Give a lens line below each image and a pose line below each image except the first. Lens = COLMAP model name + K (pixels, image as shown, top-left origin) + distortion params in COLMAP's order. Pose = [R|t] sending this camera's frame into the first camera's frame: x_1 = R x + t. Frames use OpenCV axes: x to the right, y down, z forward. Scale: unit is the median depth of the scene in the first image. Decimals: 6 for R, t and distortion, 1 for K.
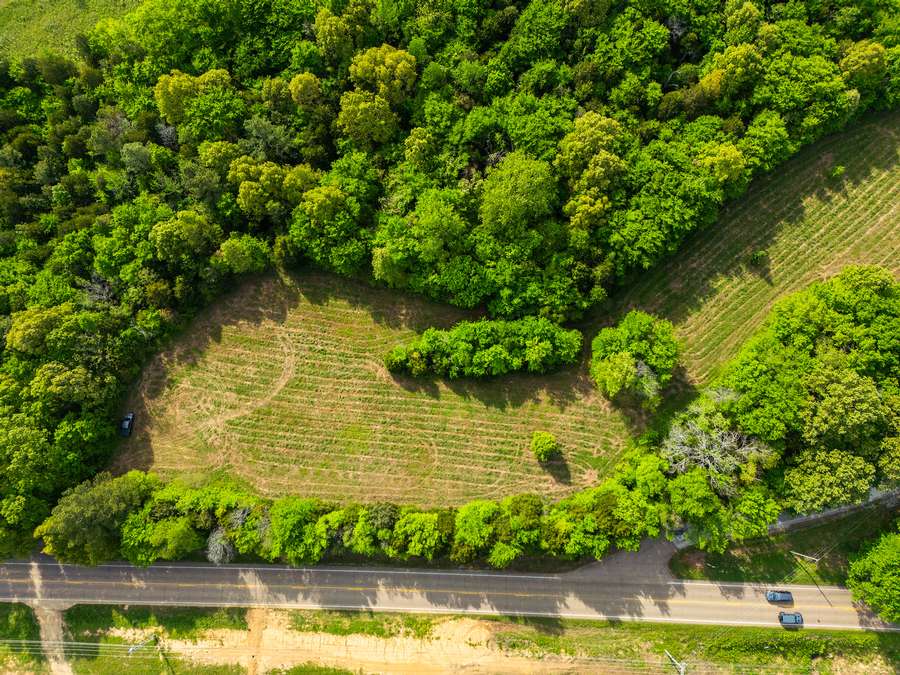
lens RADIAL K [[654.9, 0, 457.3], [0, 654.9, 330.1], [0, 0, 1]] dist [0.048424, -0.023641]
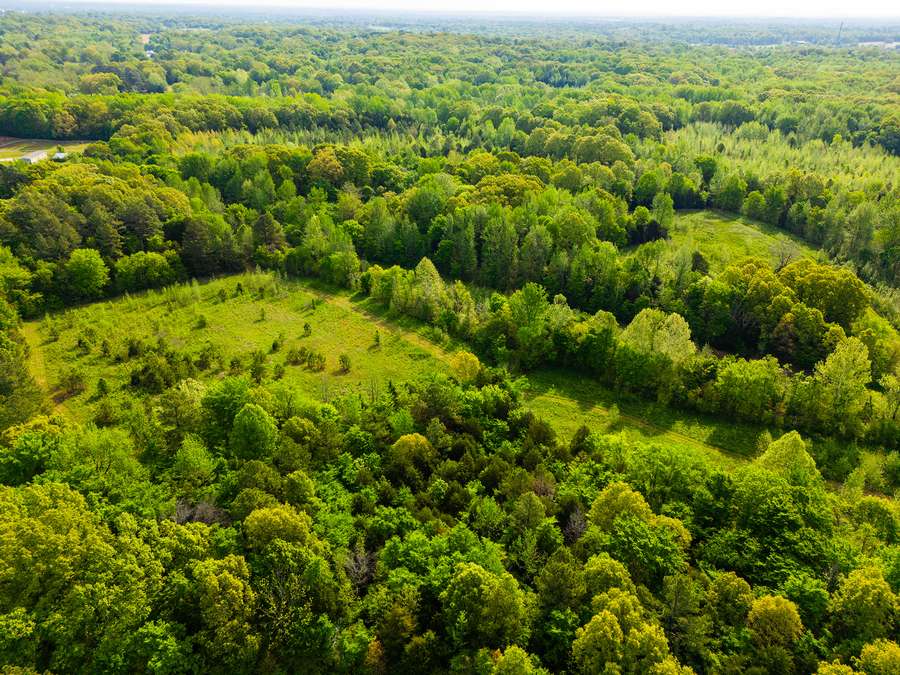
lens RADIAL K [[654.9, 0, 454.1], [0, 654.9, 342.1], [0, 0, 1]] dist [0.048424, -0.023641]
pose [[0.564416, 0.384530, -0.730459, -0.035764], [-0.817754, 0.381313, -0.431136, 0.076930], [0.112748, 0.840677, 0.529670, 0.401642]]
